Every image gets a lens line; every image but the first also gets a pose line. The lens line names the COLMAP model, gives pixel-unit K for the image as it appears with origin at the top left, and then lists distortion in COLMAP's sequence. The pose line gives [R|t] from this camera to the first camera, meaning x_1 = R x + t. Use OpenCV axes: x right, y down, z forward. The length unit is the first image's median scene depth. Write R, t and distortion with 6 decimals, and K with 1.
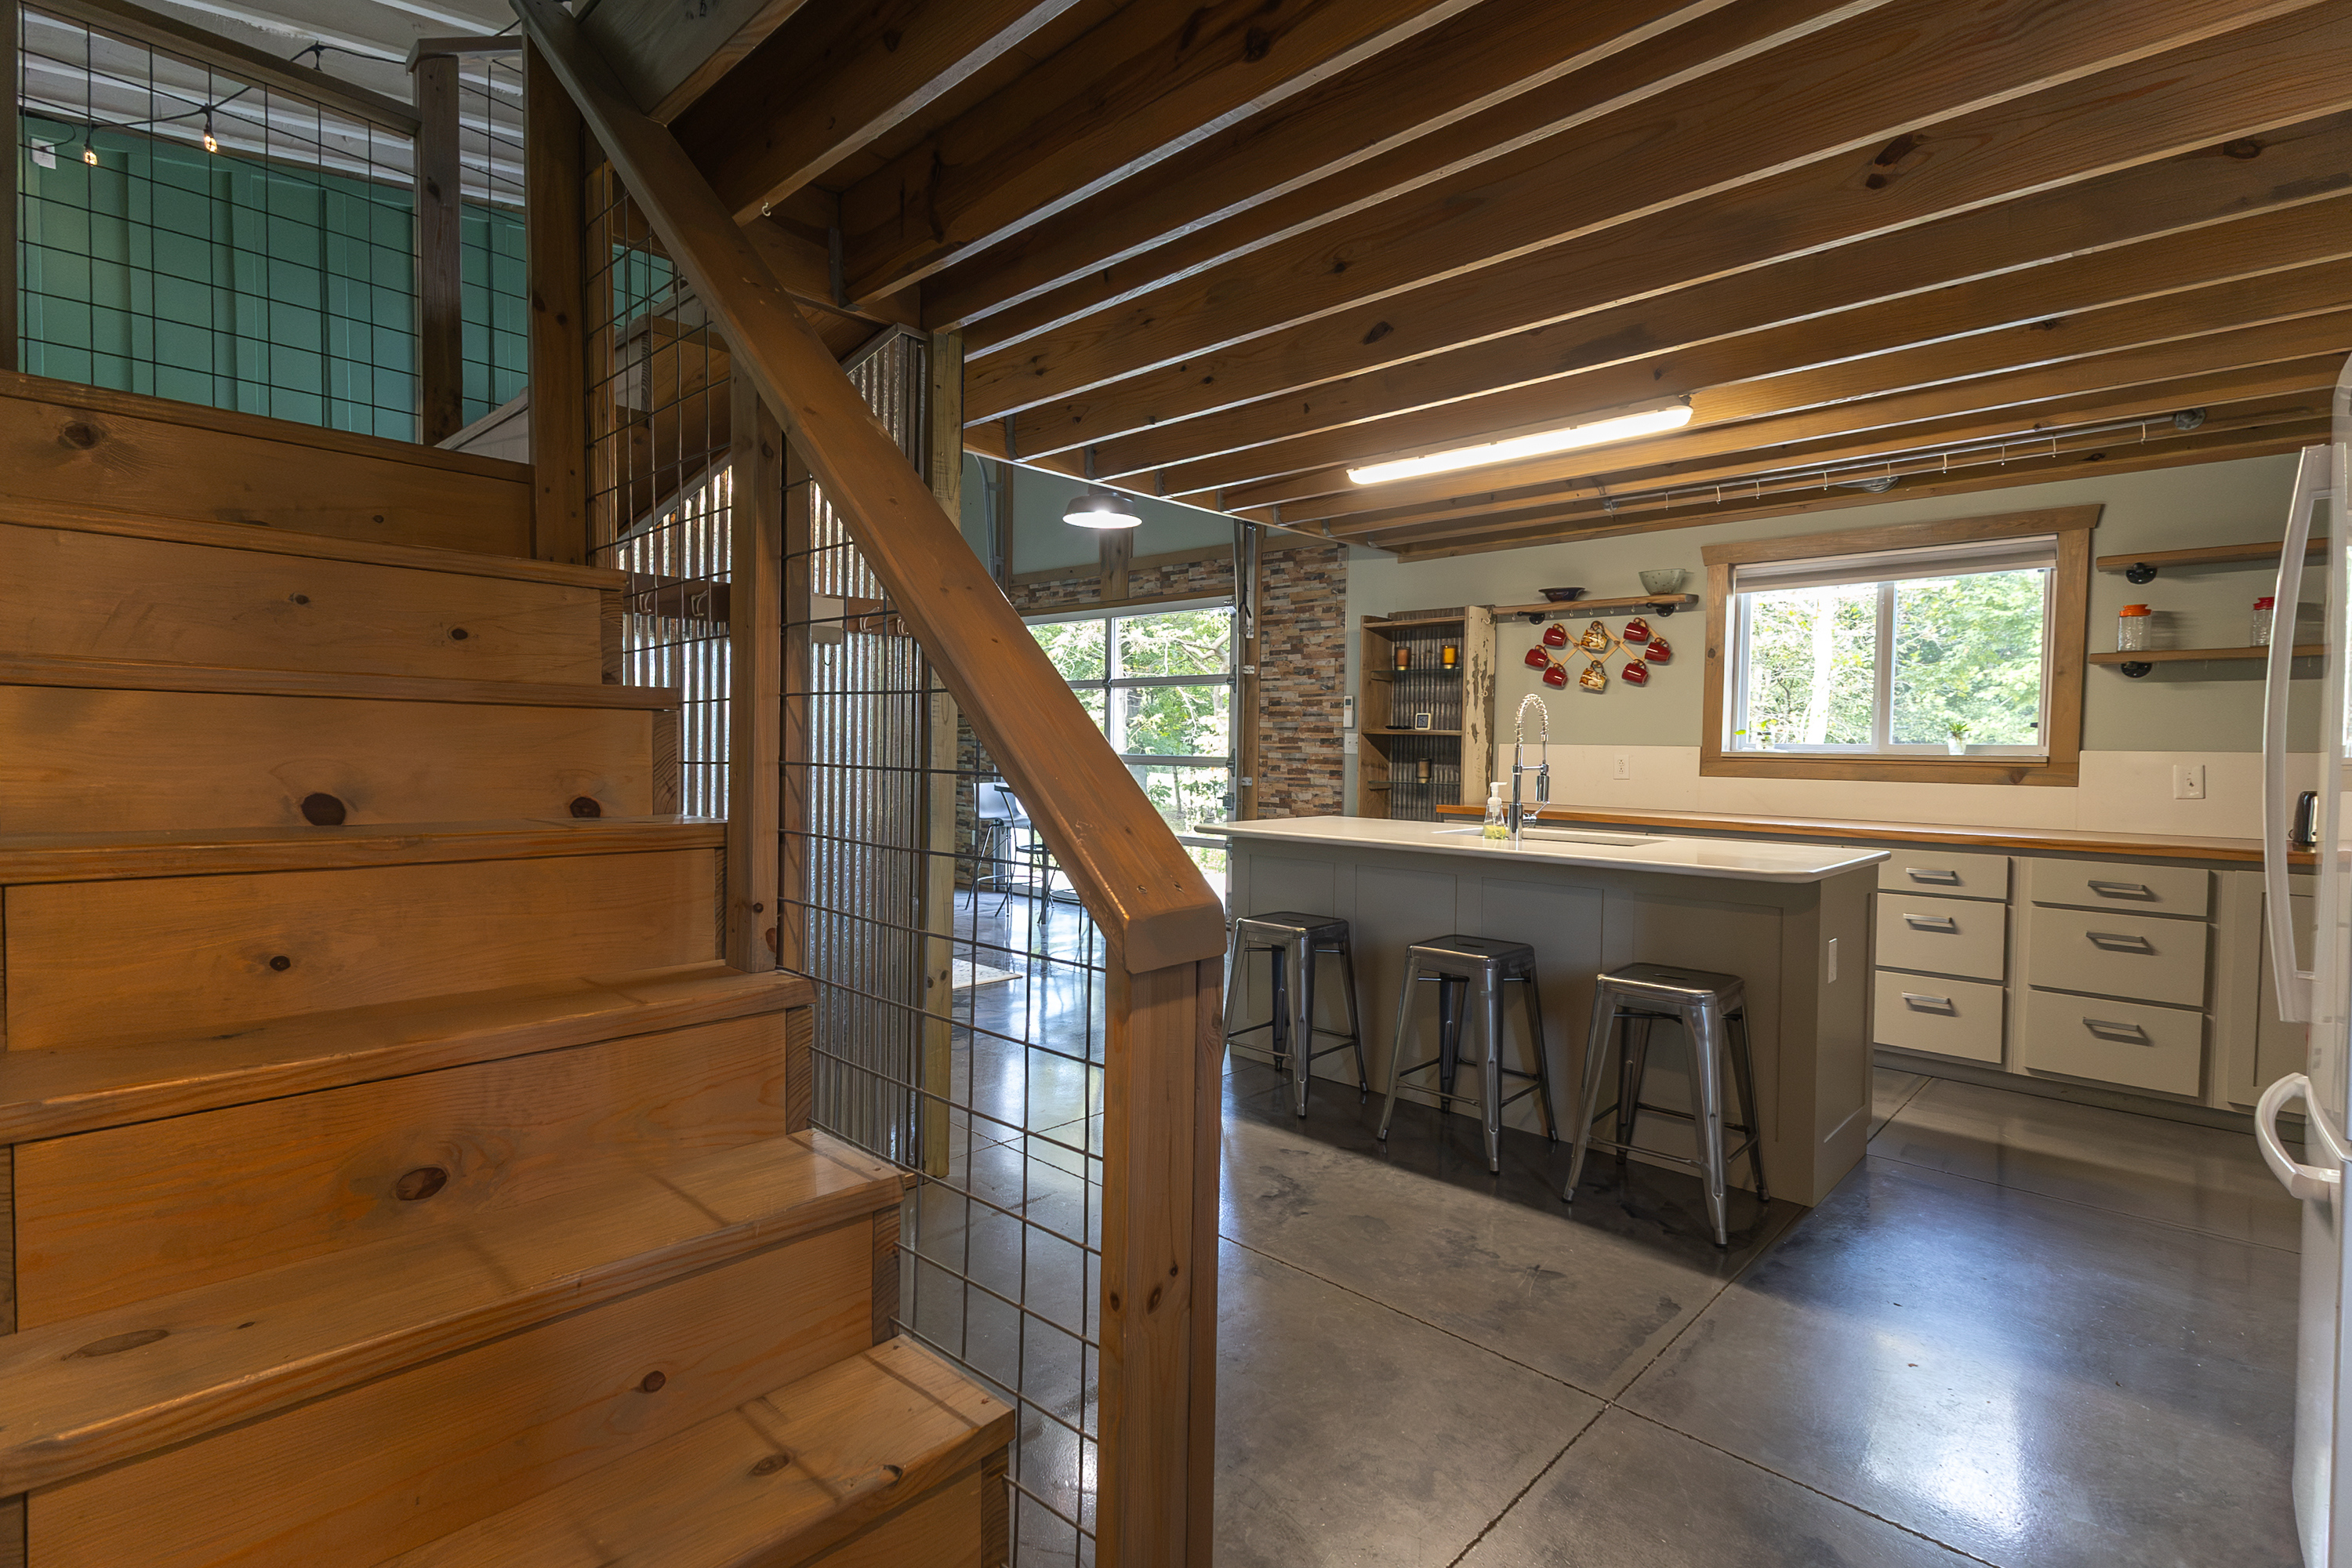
lens RADIAL K [[1120.1, 0, 1169.6], [0, 1120.1, 779.9], [0, 0, 1]] dist [0.014378, -0.000025]
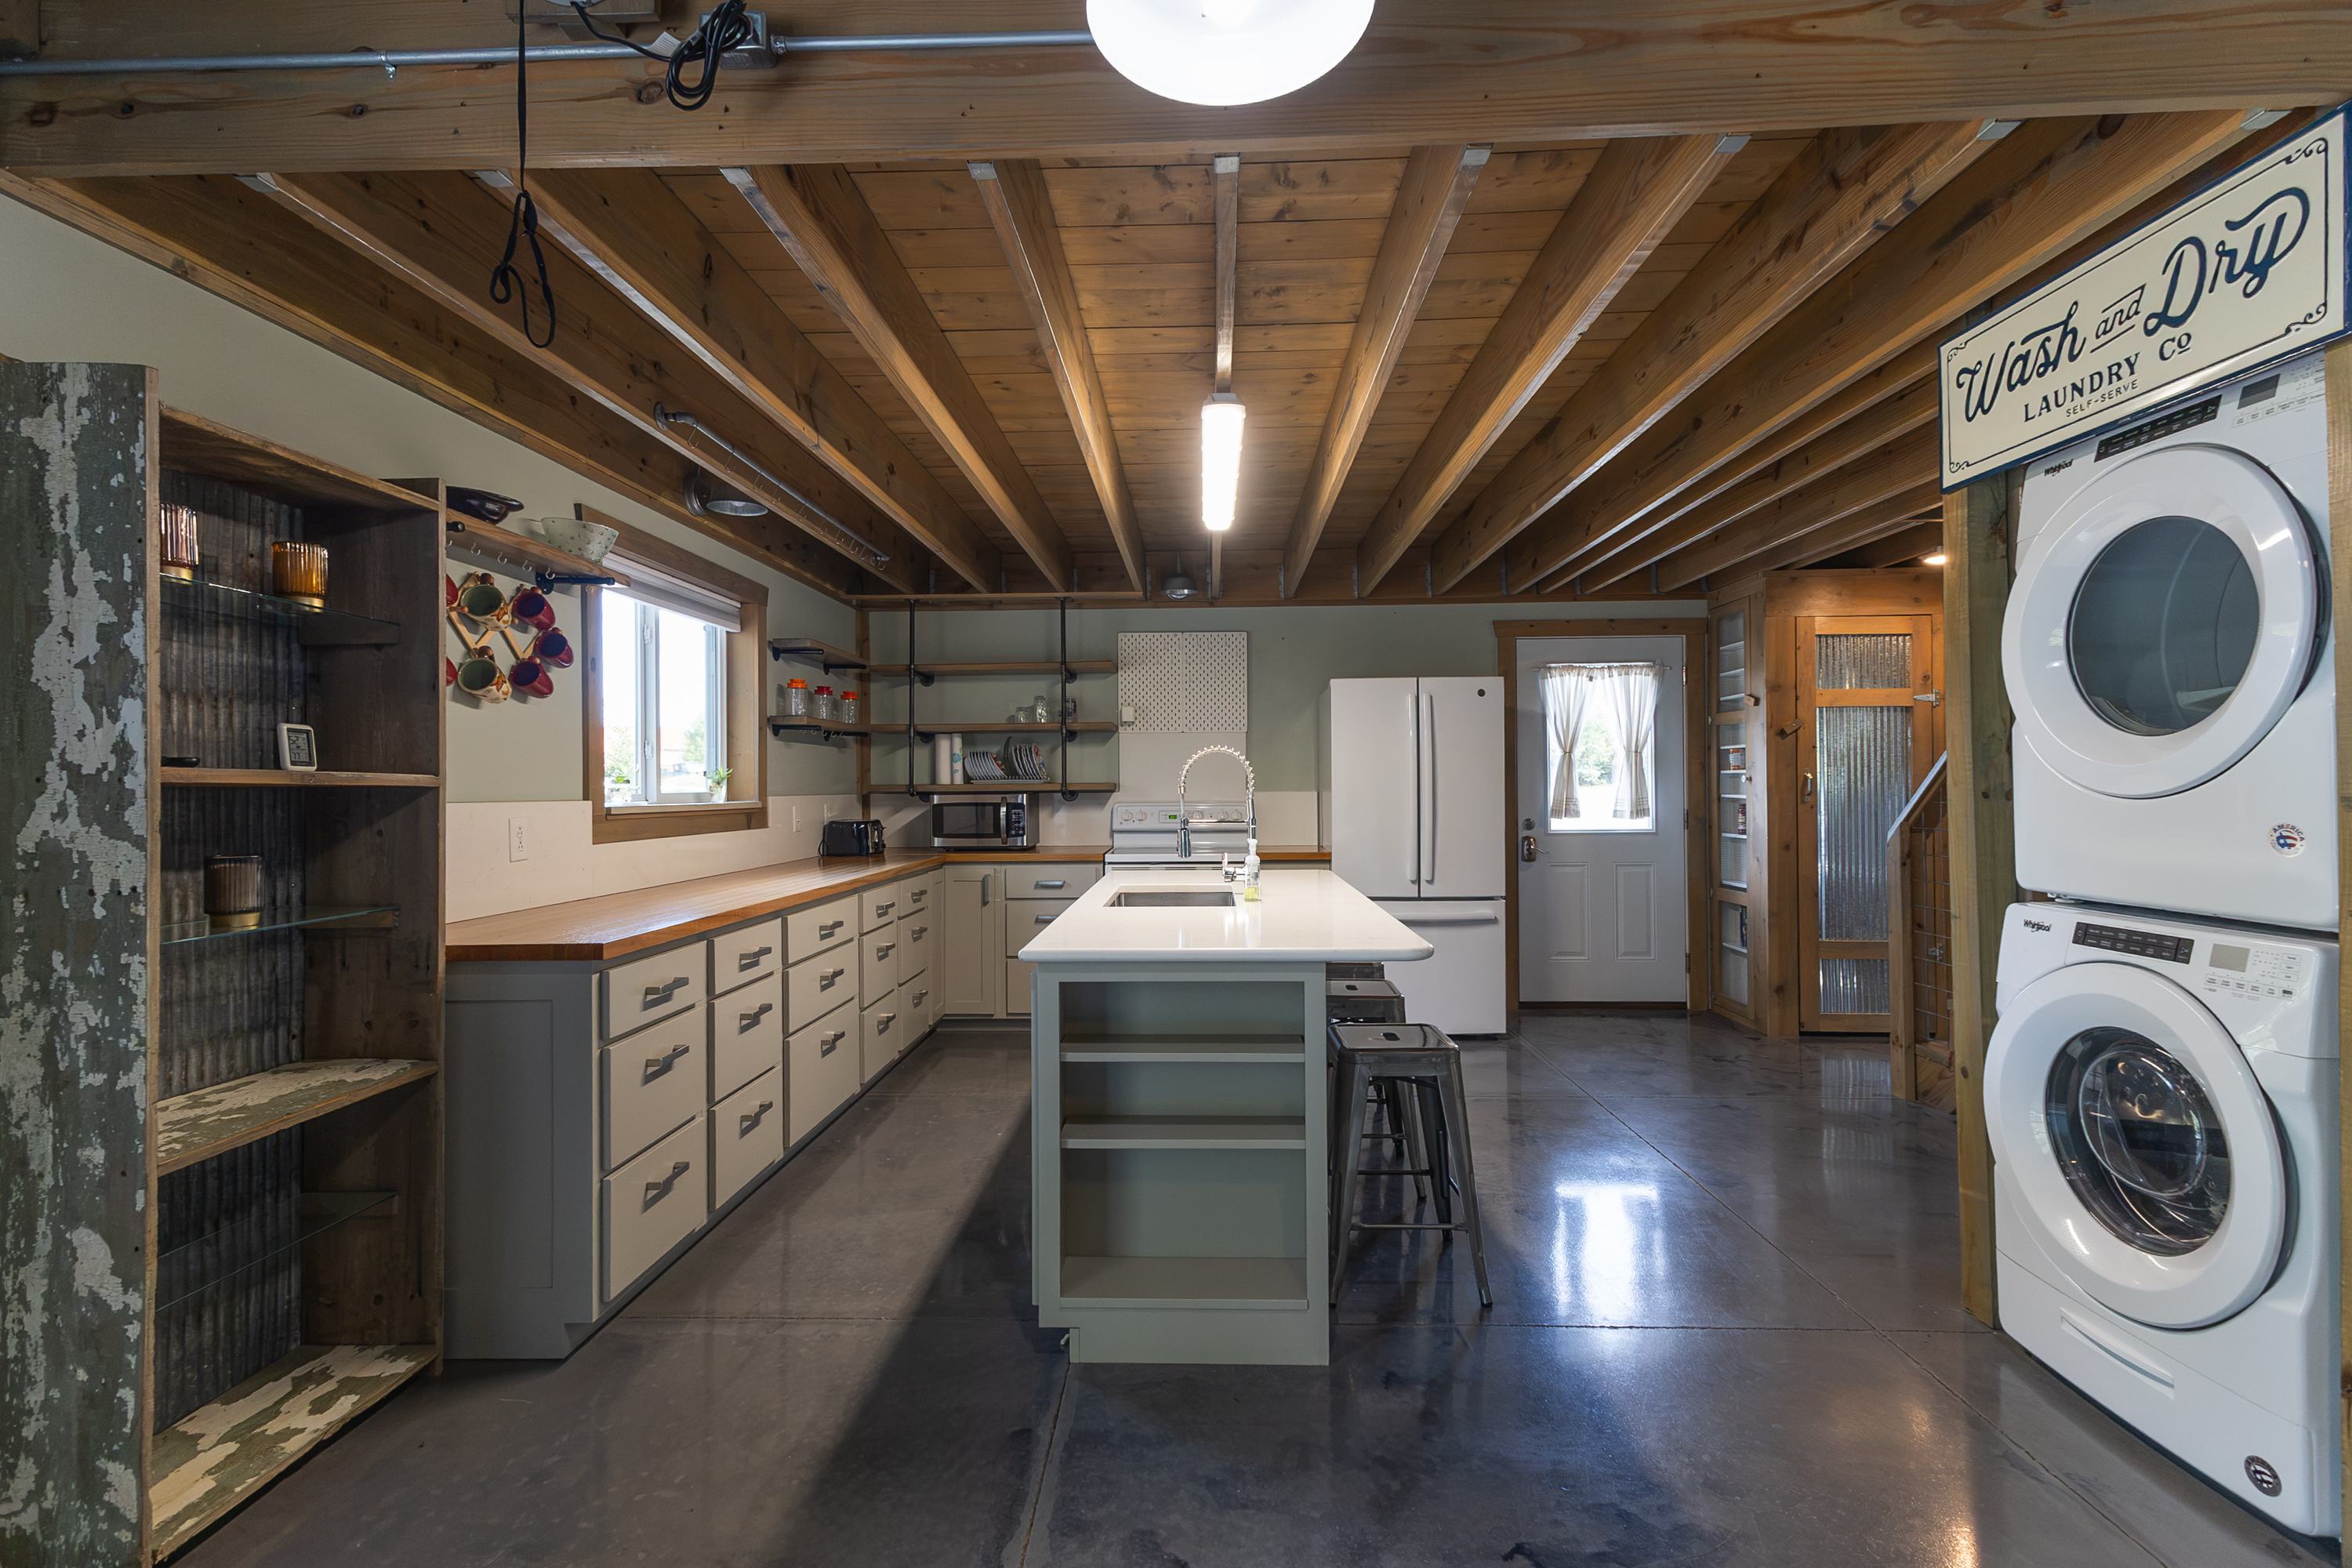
lens RADIAL K [[1073.4, 0, 1168.3], [0, 1073.4, 782.1], [0, 0, 1]] dist [0.019659, -0.000259]
pose [[-0.661555, -0.005148, 0.749879, -0.189559], [0.024763, 0.999281, 0.028707, -0.040105], [-0.749487, 0.037560, -0.660952, 0.915494]]
